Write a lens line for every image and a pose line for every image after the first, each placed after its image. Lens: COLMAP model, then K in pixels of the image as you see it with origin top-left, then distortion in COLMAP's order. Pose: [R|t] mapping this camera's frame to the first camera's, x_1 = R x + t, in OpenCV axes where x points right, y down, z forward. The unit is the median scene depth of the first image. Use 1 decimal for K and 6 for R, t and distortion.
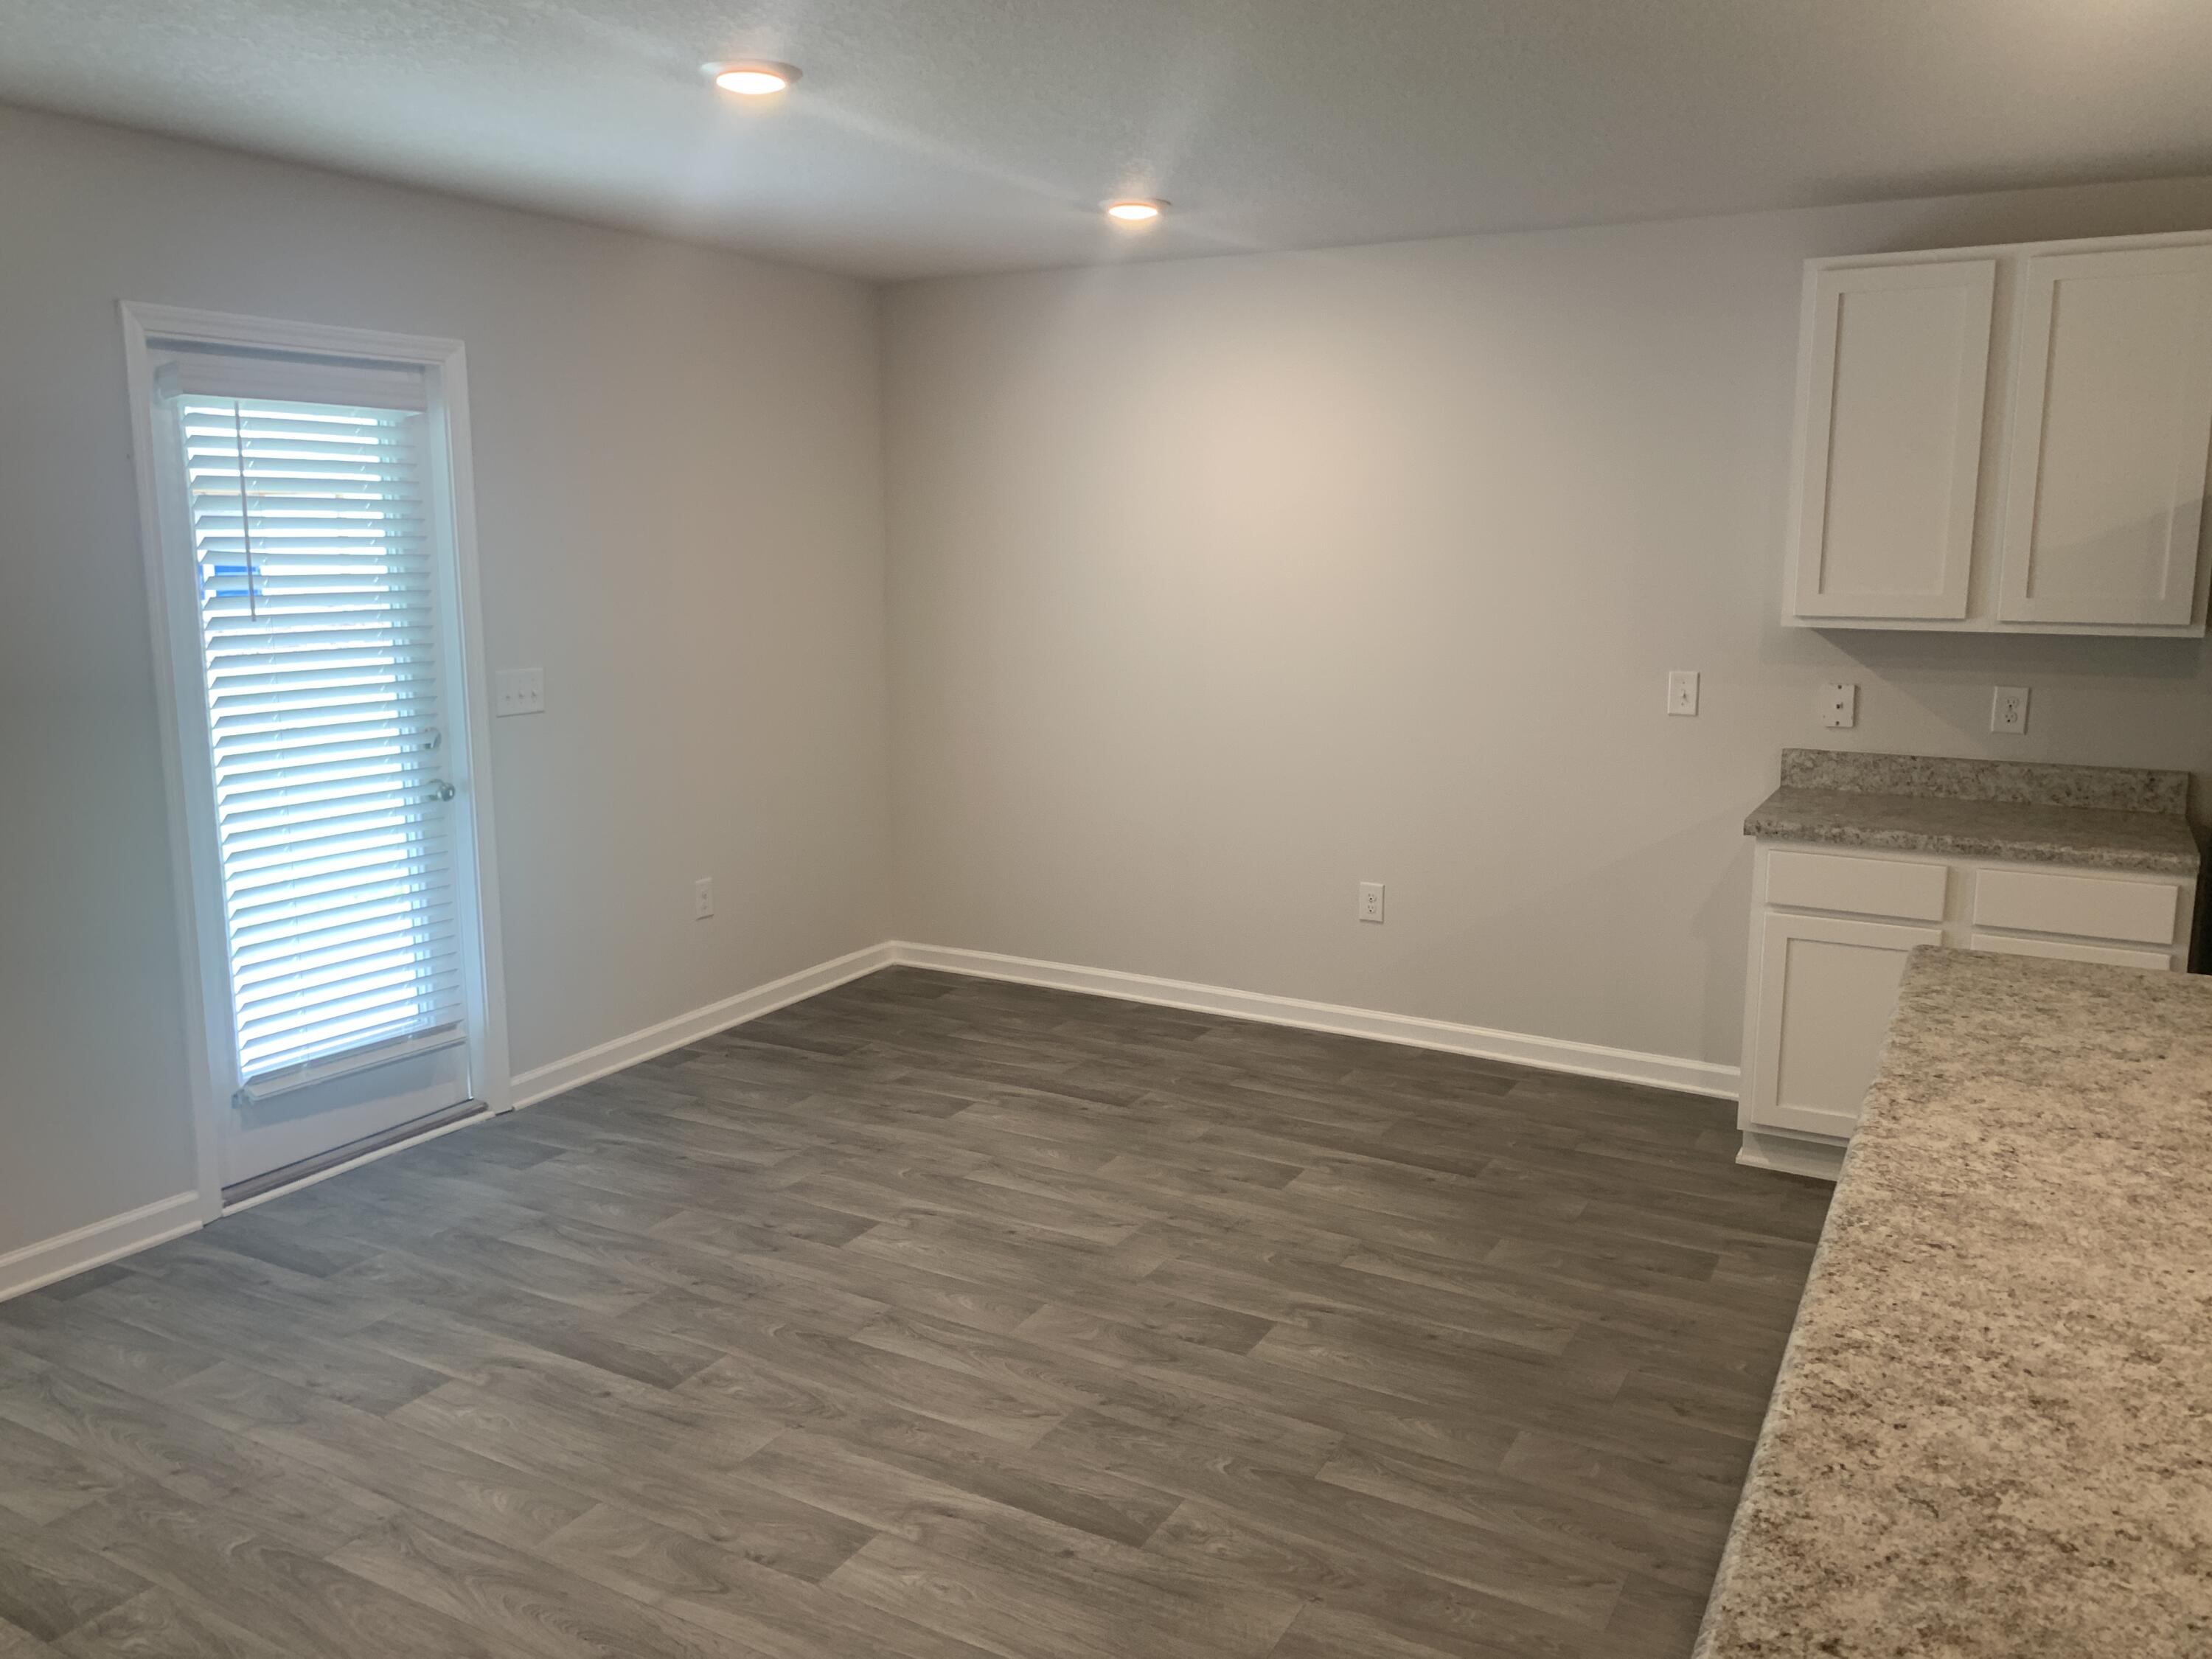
lens RADIAL K [[1711.2, 0, 1088.6], [0, 1711.2, 794.7], [0, 0, 1]] dist [0.026831, -0.030887]
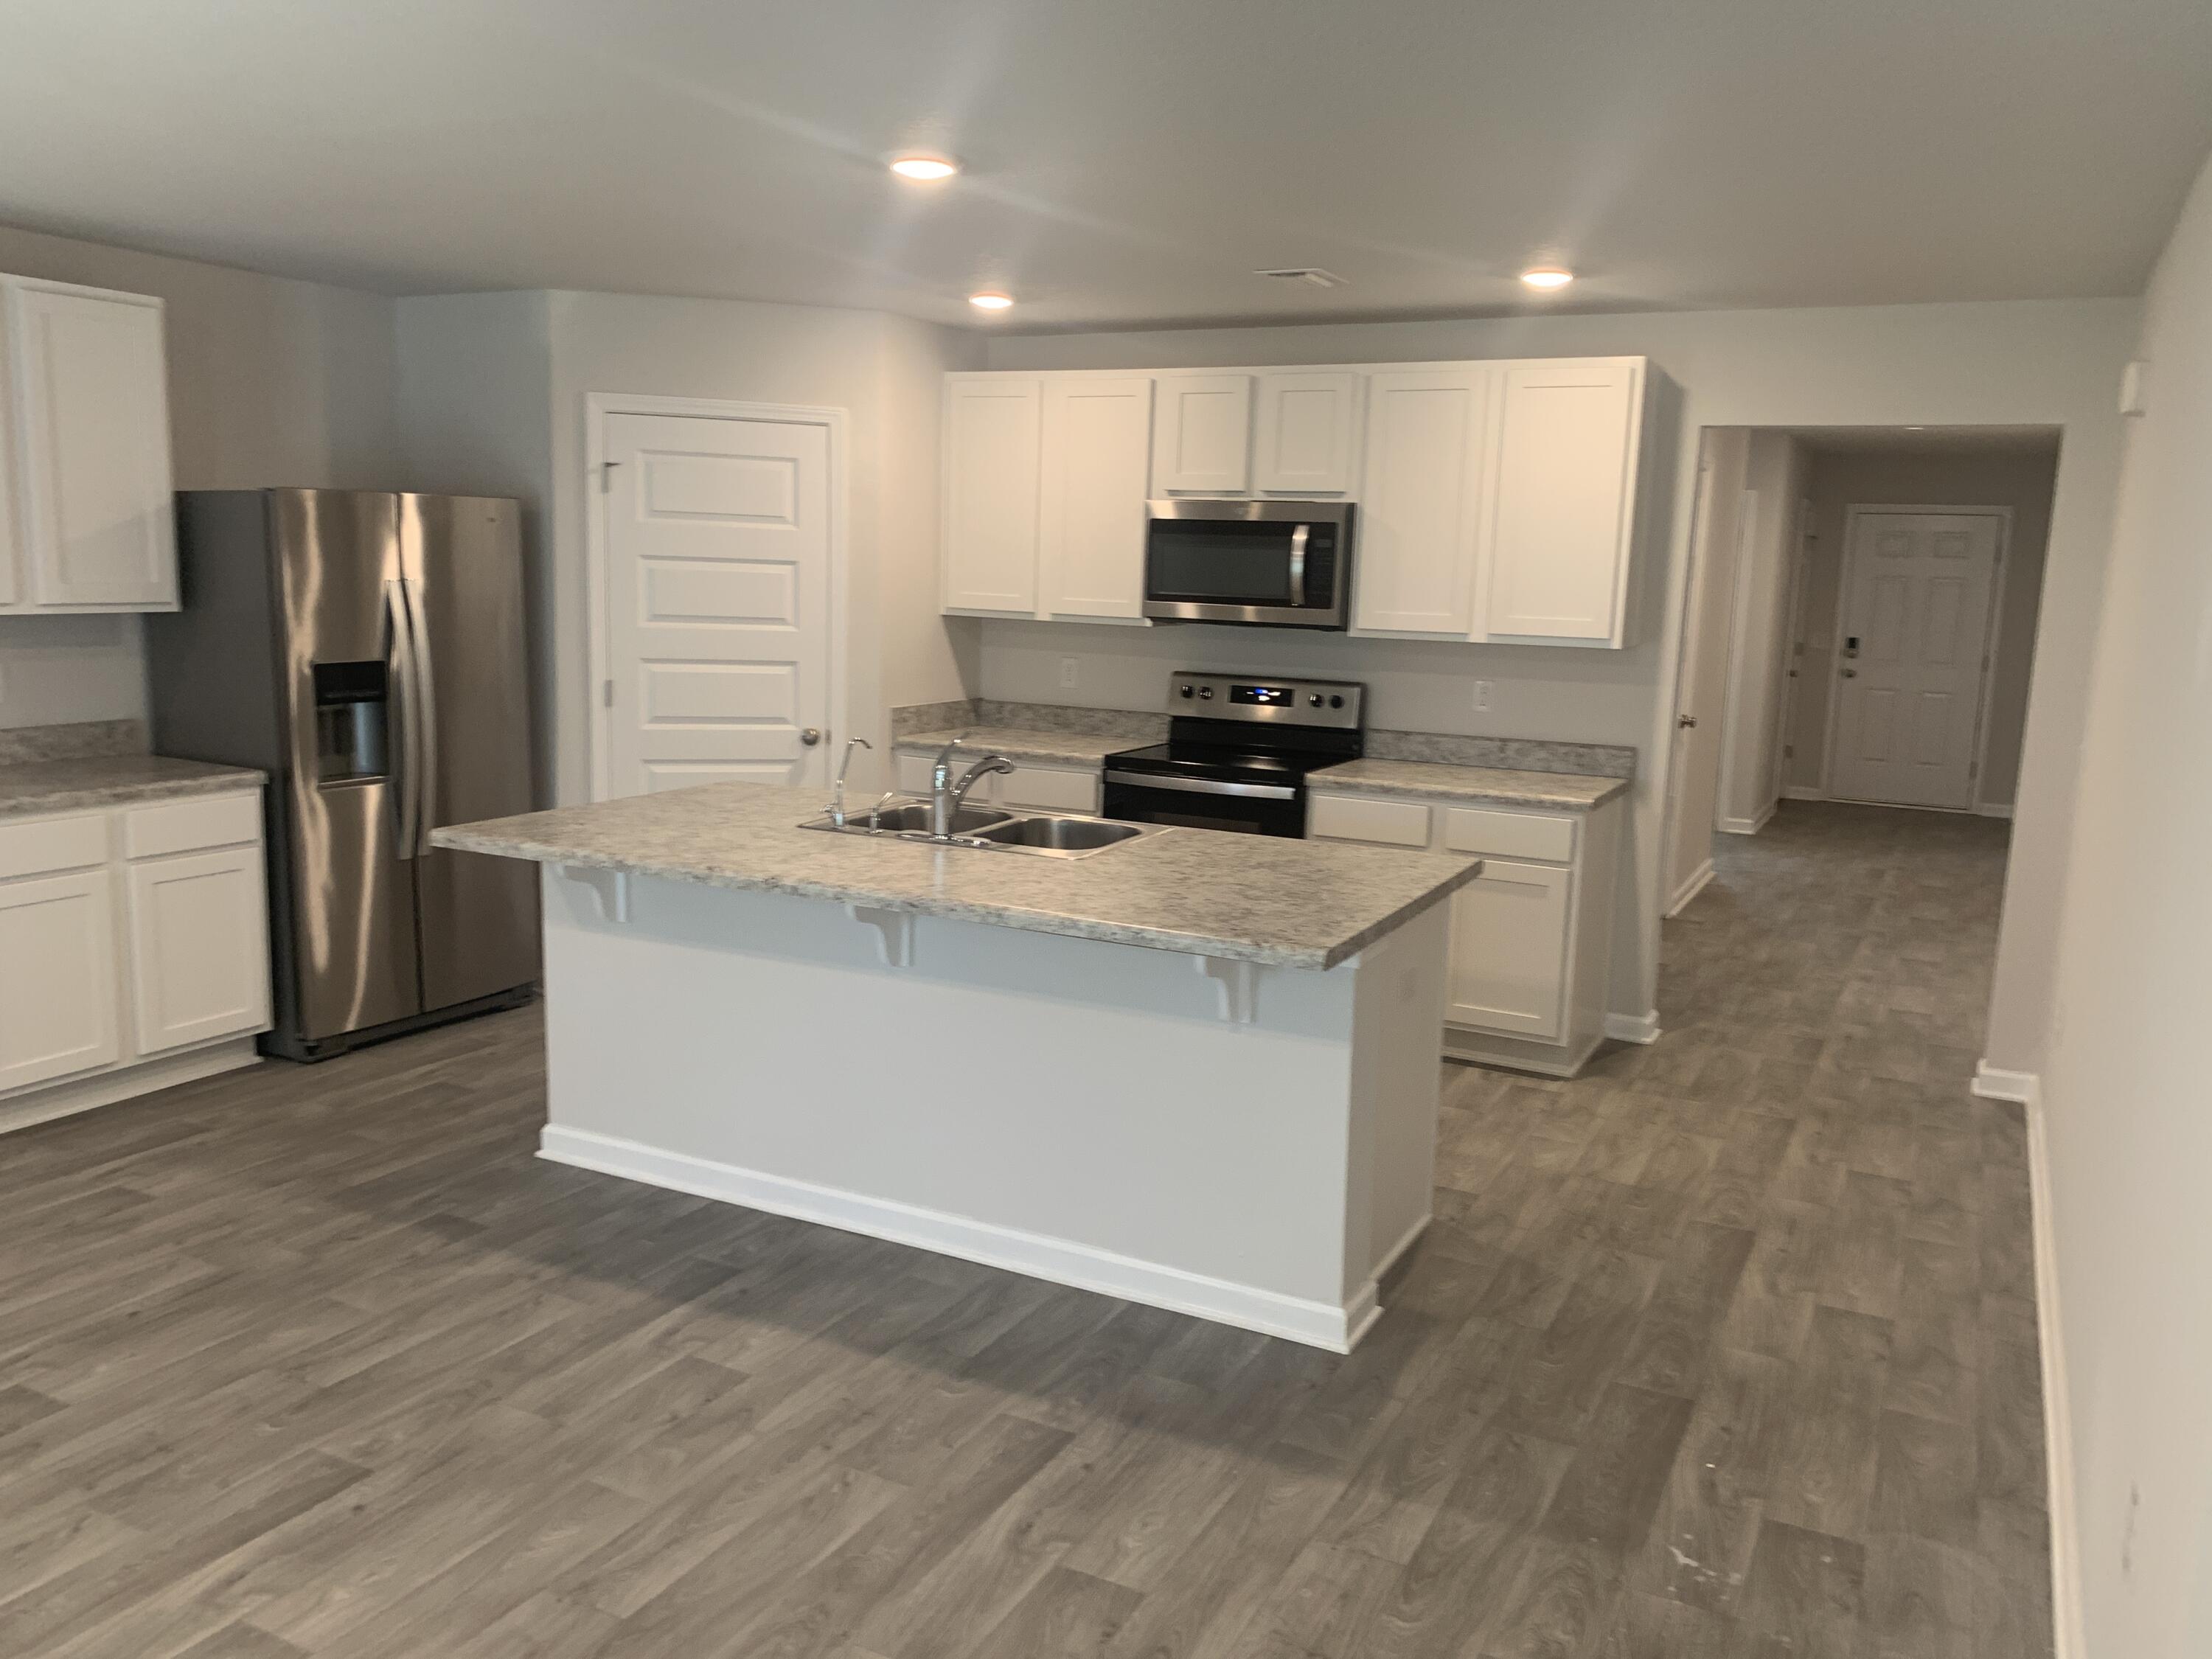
lens RADIAL K [[1711.2, 0, 1126.3], [0, 1711.2, 825.7], [0, 0, 1]] dist [0.026831, -0.030887]
pose [[-0.049352, -0.164363, 0.985165, -0.653363], [0.122962, 0.977863, 0.169305, -0.060433], [-0.991184, 0.129493, -0.028049, 0.323594]]
